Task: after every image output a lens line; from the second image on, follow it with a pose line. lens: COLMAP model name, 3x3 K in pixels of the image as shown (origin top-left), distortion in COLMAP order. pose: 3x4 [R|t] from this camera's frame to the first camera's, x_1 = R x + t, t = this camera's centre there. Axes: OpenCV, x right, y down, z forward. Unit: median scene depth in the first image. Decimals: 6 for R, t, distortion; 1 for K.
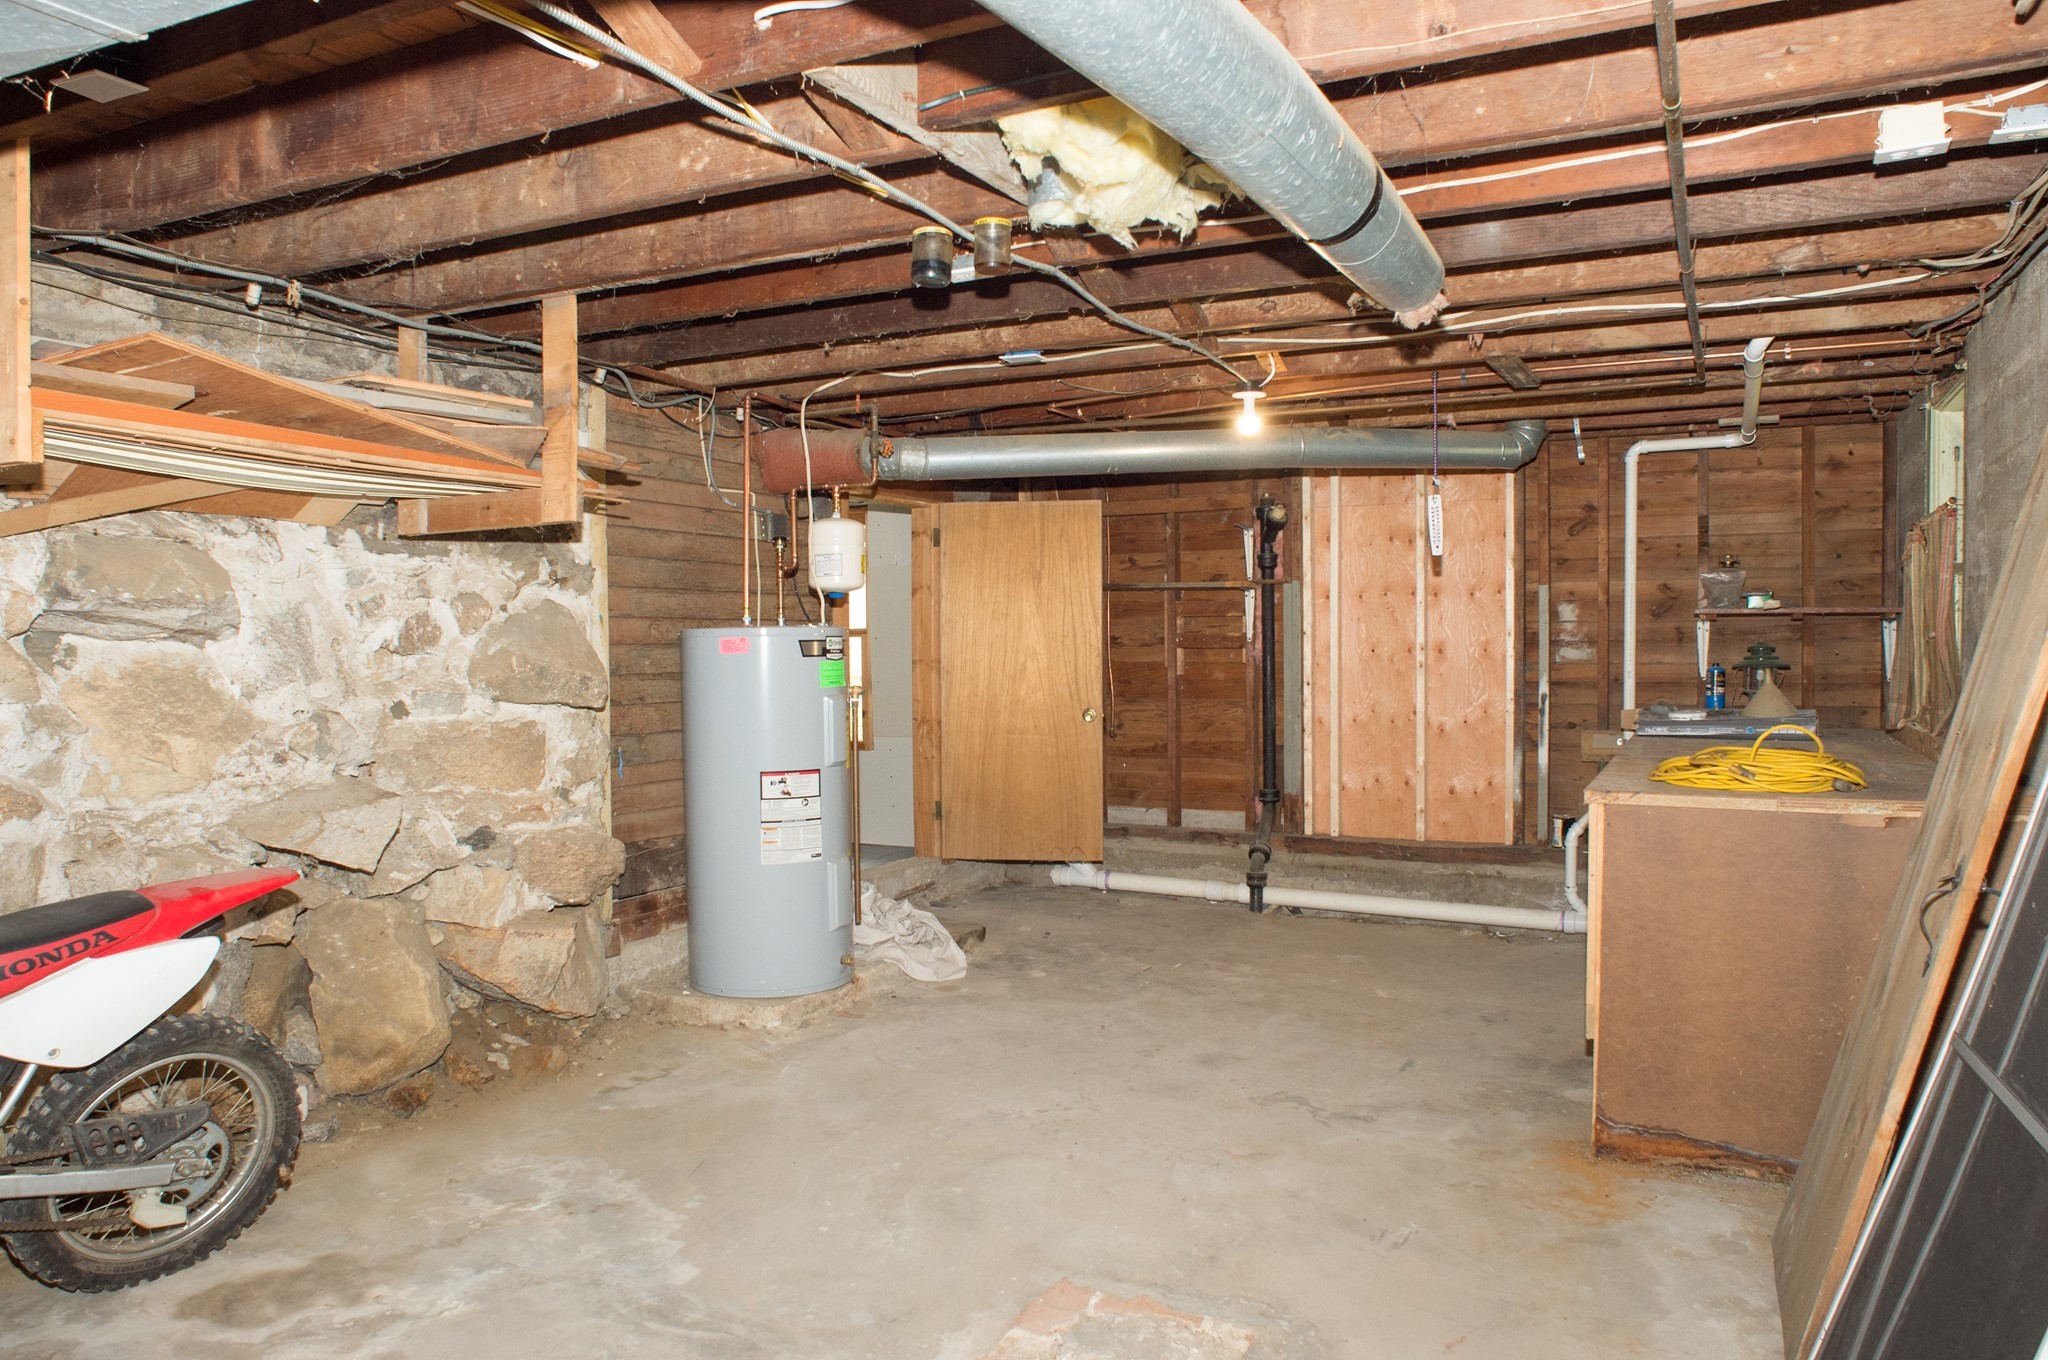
lens RADIAL K [[1407.7, 0, 1022.0], [0, 1407.7, 674.3], [0, 0, 1]] dist [-0.076231, 0.047370]
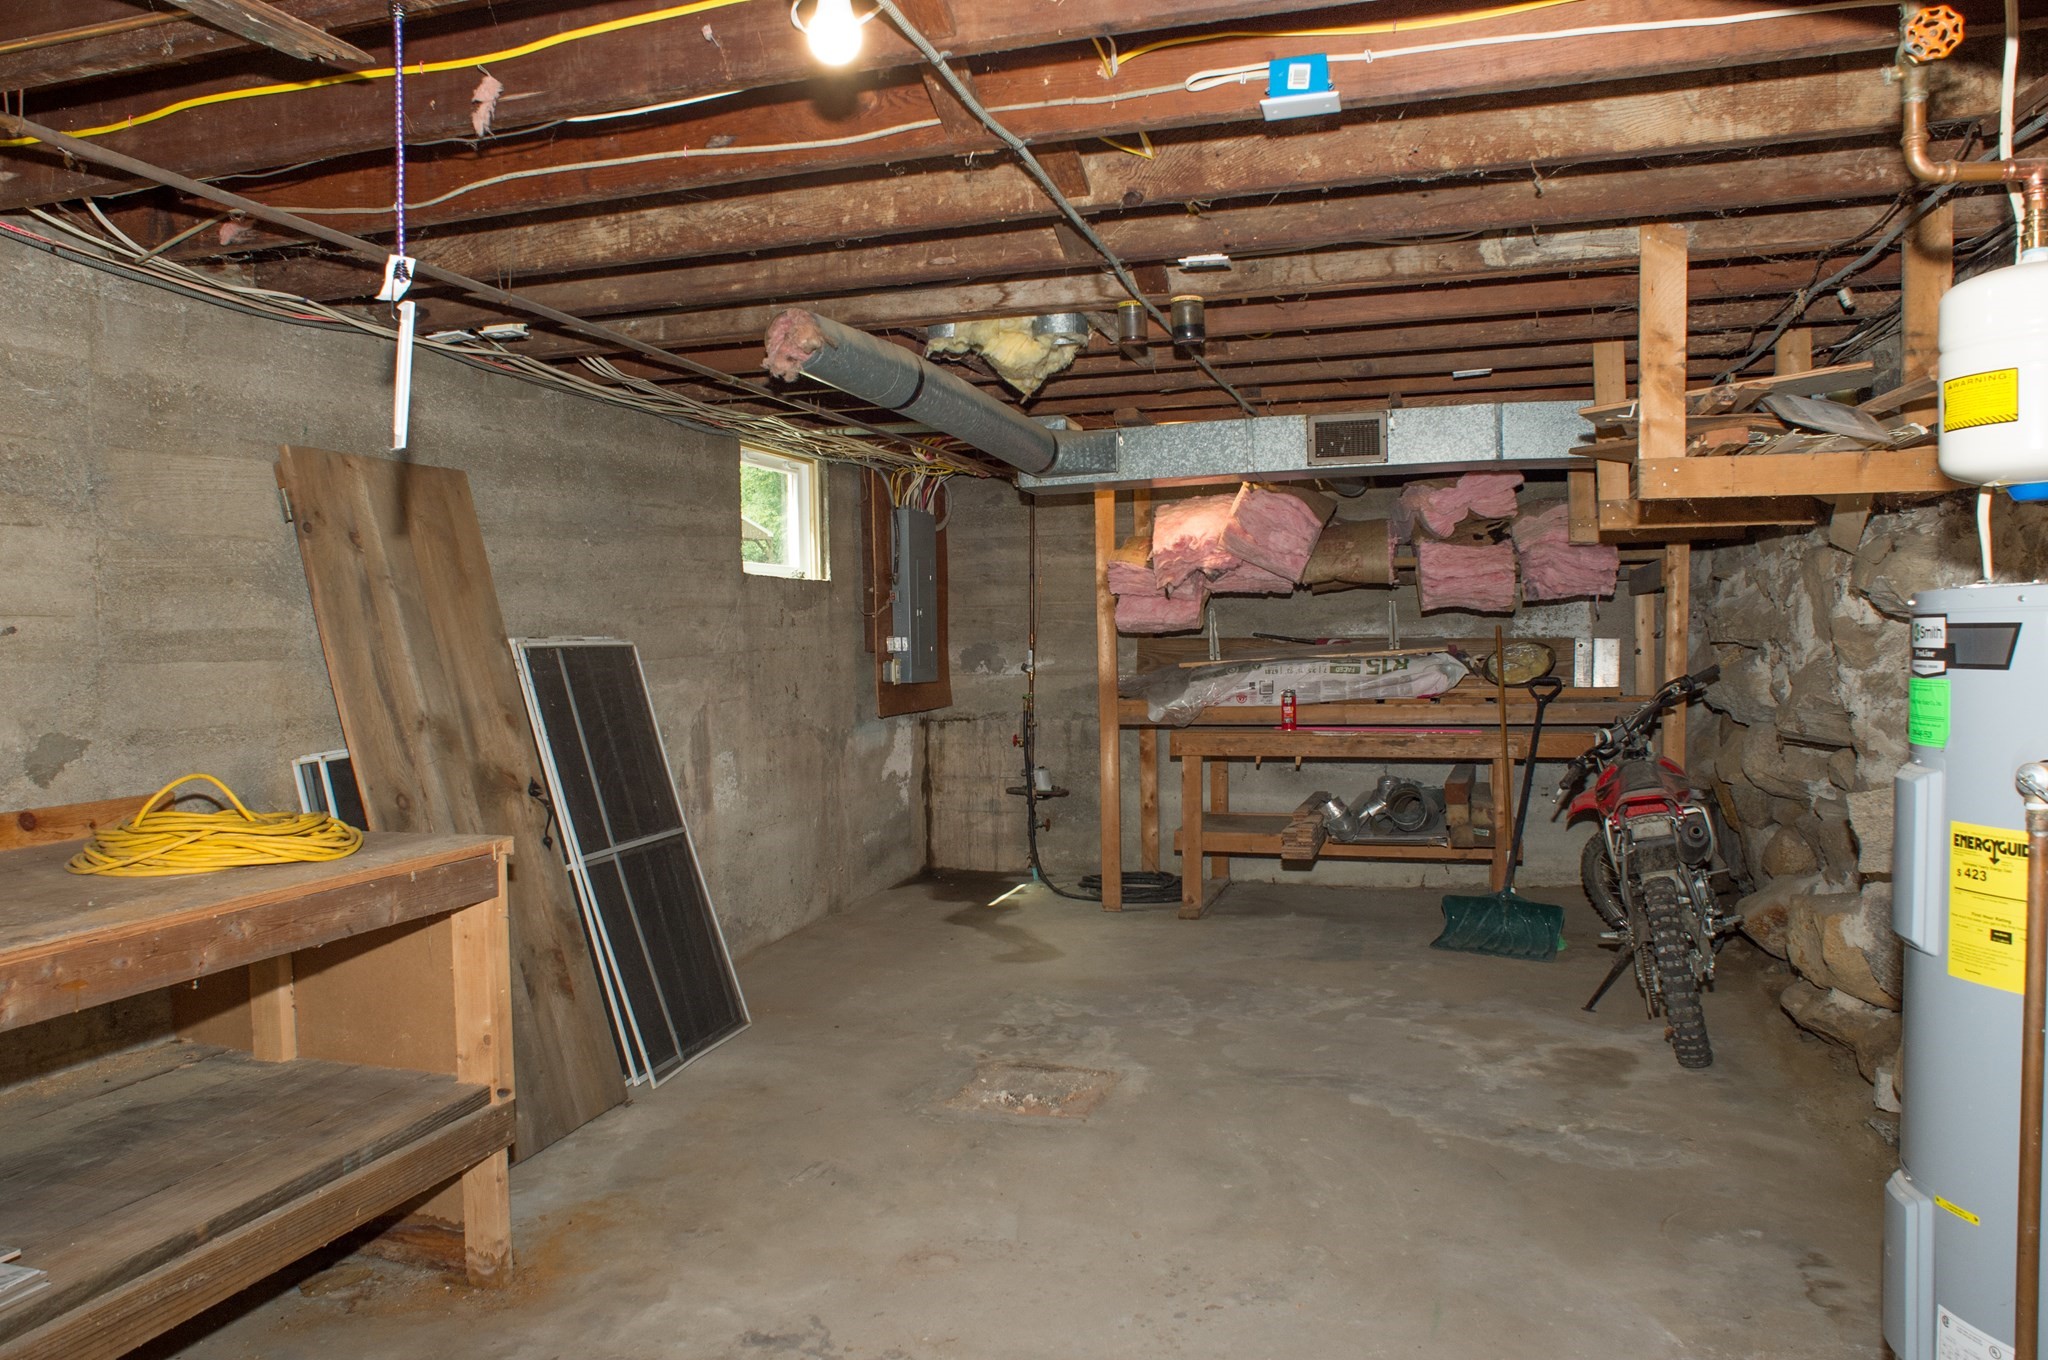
lens RADIAL K [[1407.7, 0, 1022.9], [0, 1407.7, 685.9], [0, 0, 1]] dist [-0.076231, 0.047370]
pose [[-0.985868, 0.027527, -0.165249, 0.273804], [0.018128, 0.998145, 0.058118, -0.053177], [0.166542, 0.054301, -0.984538, 2.098799]]
